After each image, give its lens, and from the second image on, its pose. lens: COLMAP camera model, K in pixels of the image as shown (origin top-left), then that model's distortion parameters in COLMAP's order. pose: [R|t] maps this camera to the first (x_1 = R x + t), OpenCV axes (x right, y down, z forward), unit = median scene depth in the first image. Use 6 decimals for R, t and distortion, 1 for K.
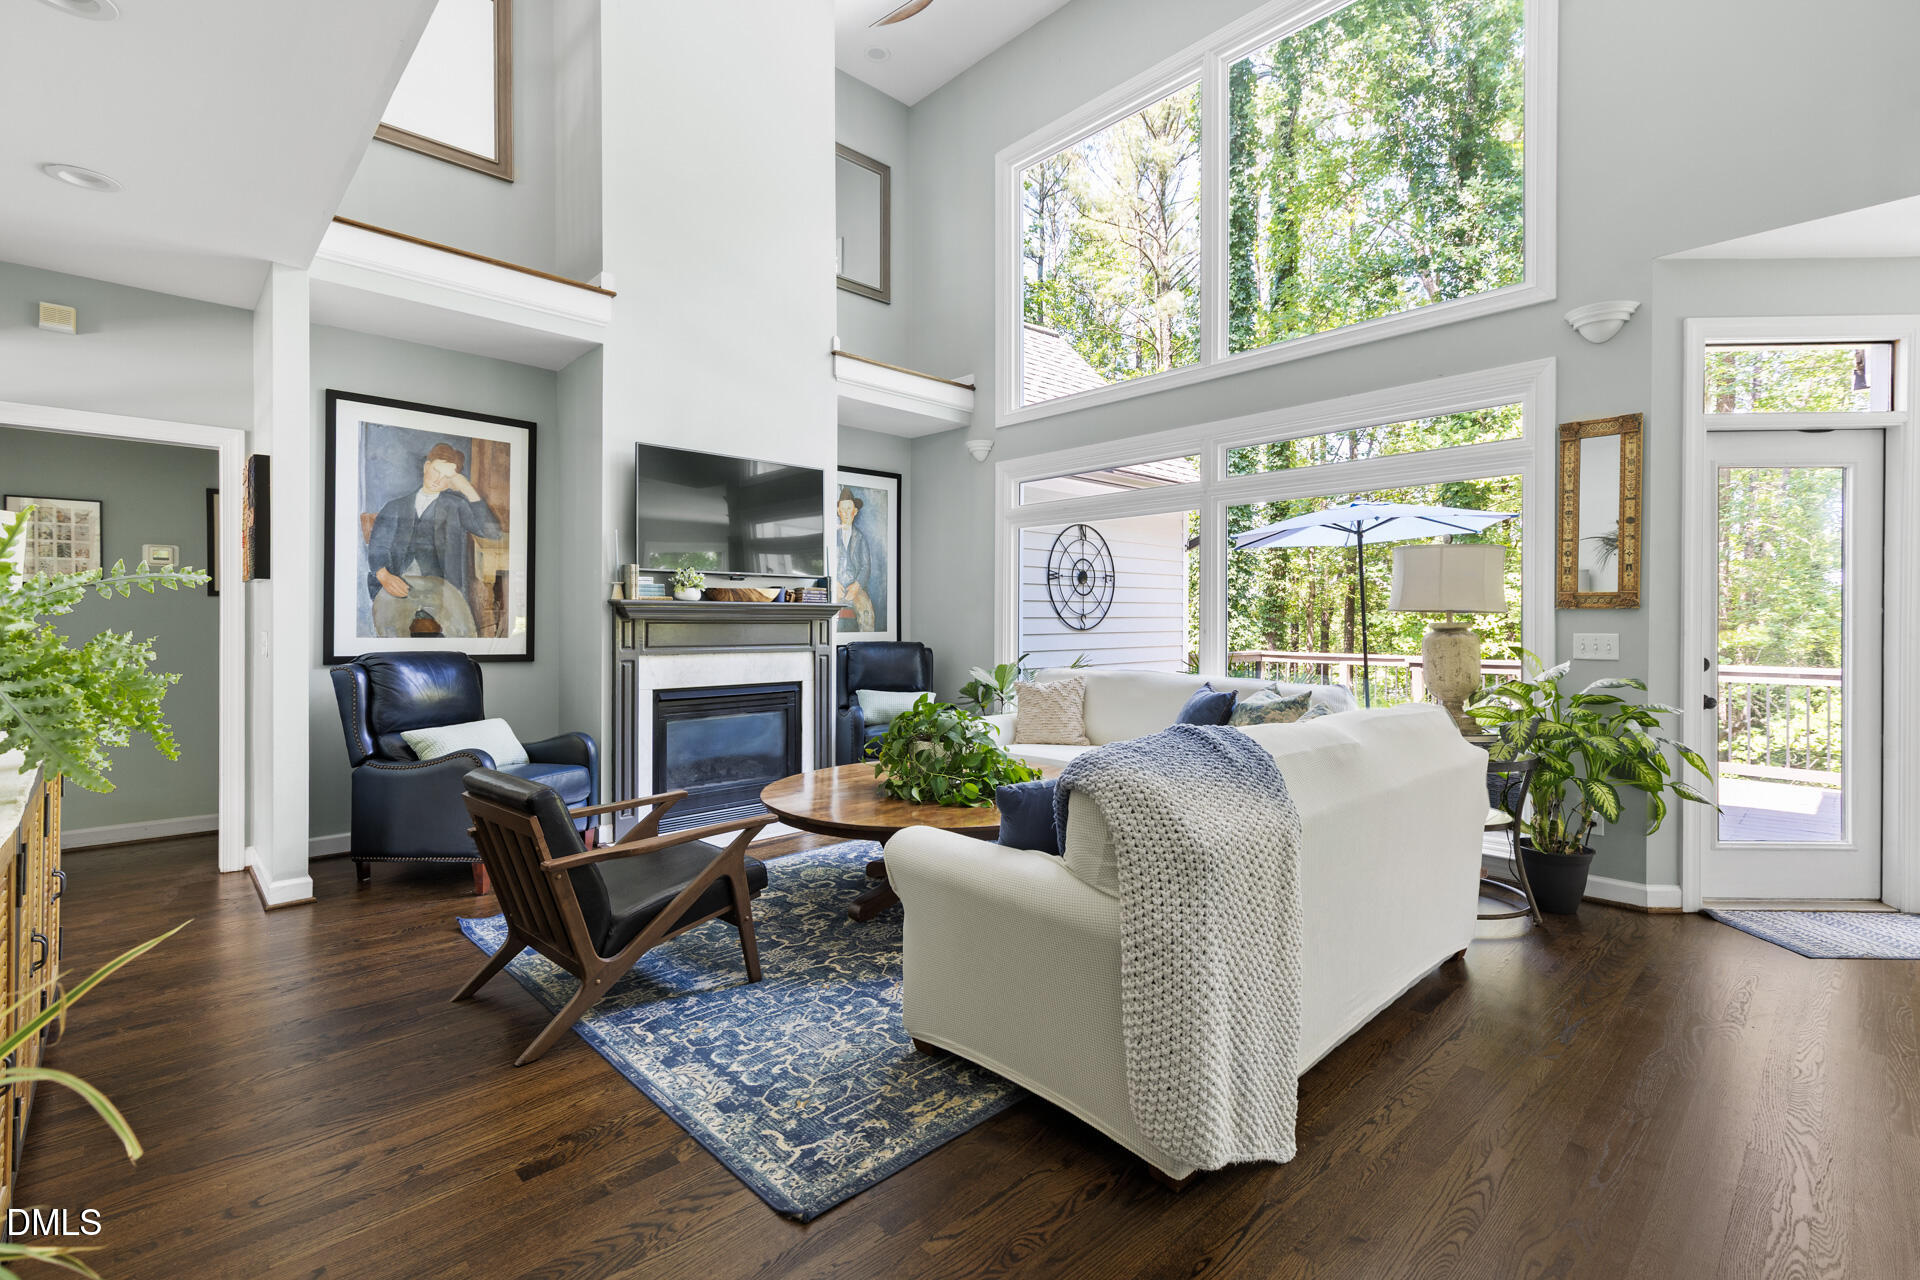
lens RADIAL K [[842.7, 0, 960.0], [0, 842.7, 640.0], [0, 0, 1]] dist [-0.013402, -0.000179]
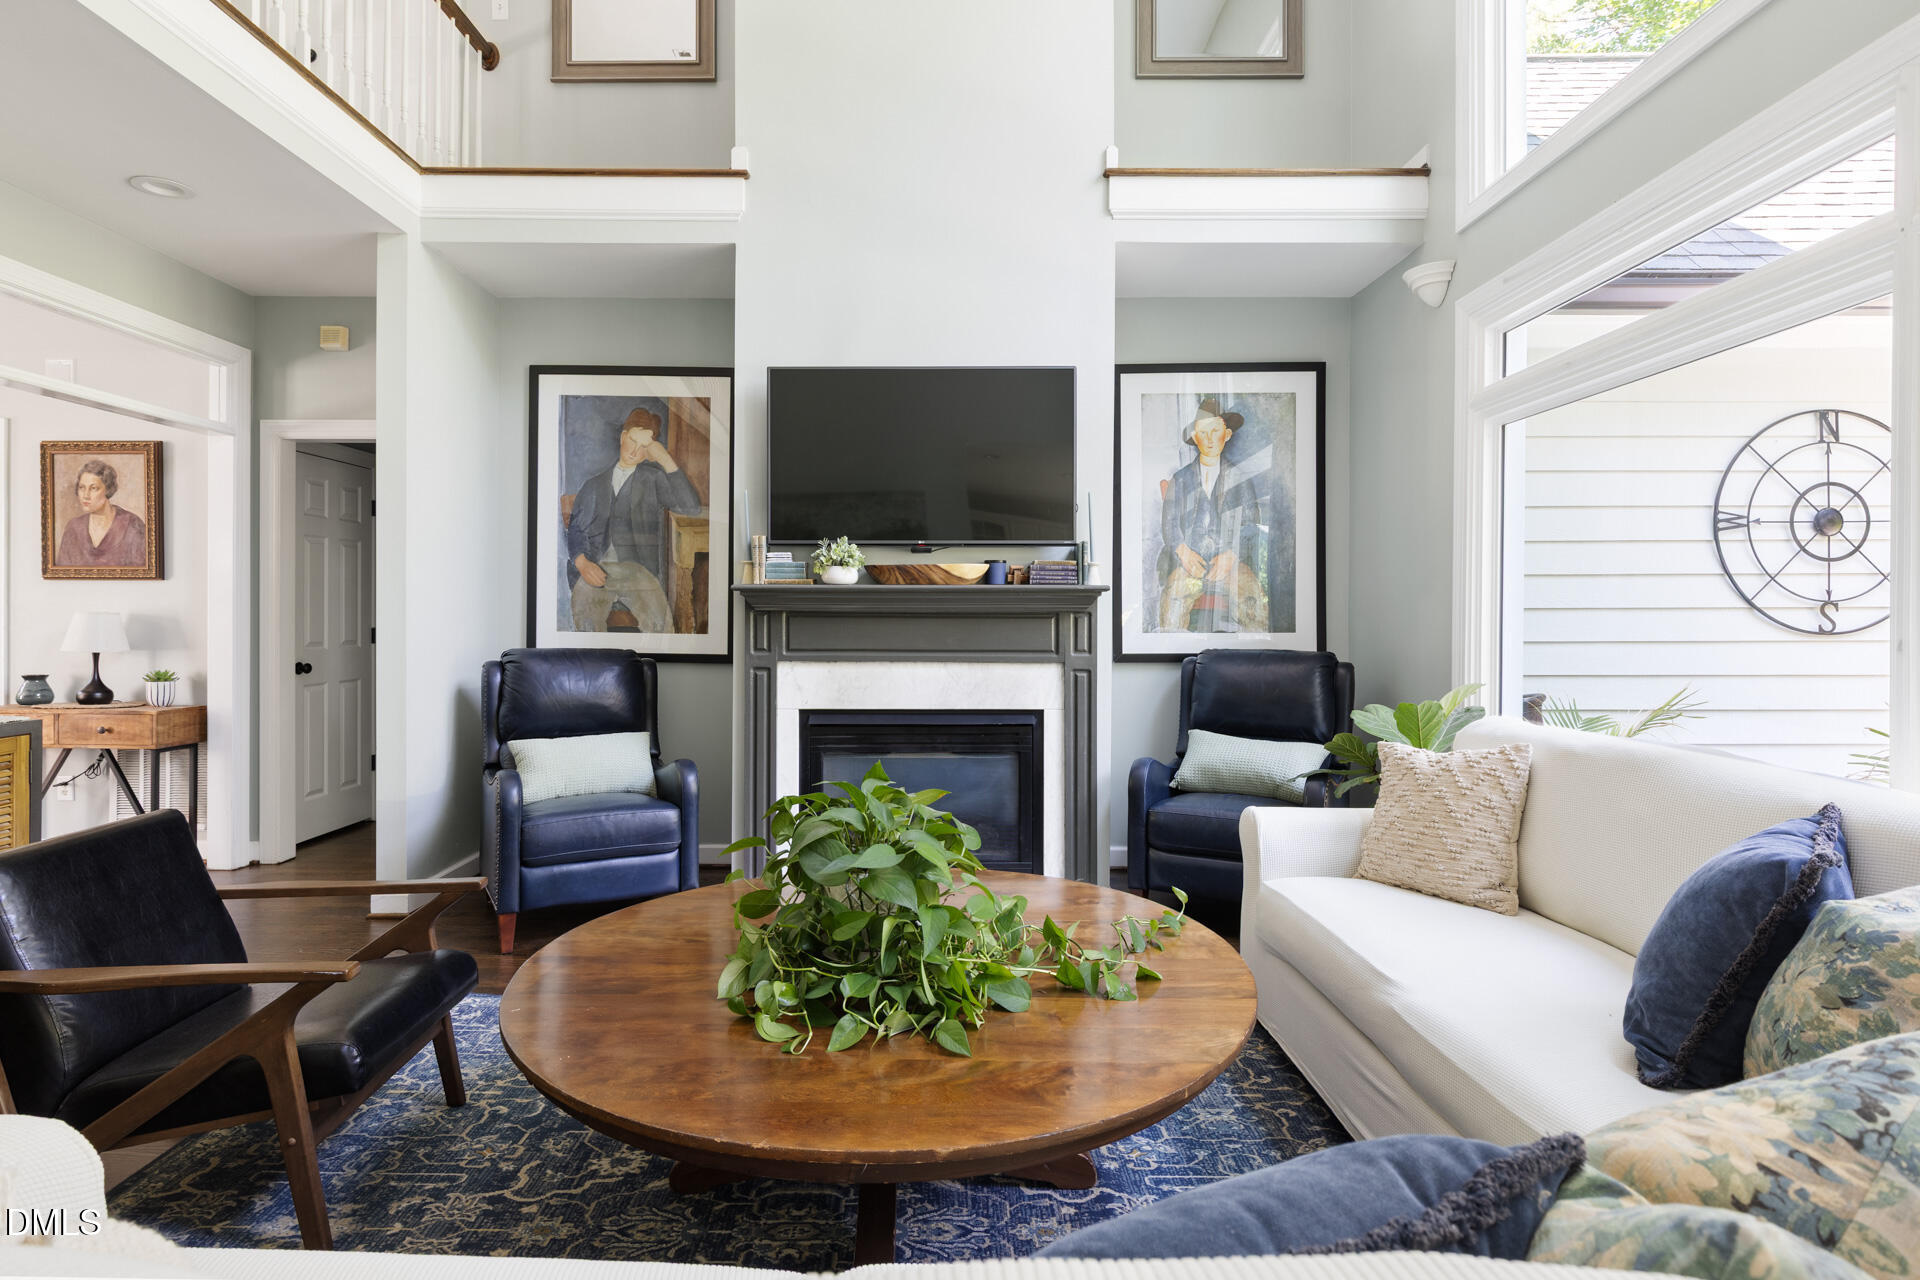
lens RADIAL K [[965.7, 0, 960.5], [0, 965.7, 623.6], [0, 0, 1]] dist [-0.001612, 0.000440]
pose [[0.720417, 0.007103, -0.693505, 0.304179], [-0.016988, 0.999828, -0.007407, -0.010193], [0.693333, 0.017117, 0.720414, 0.498999]]
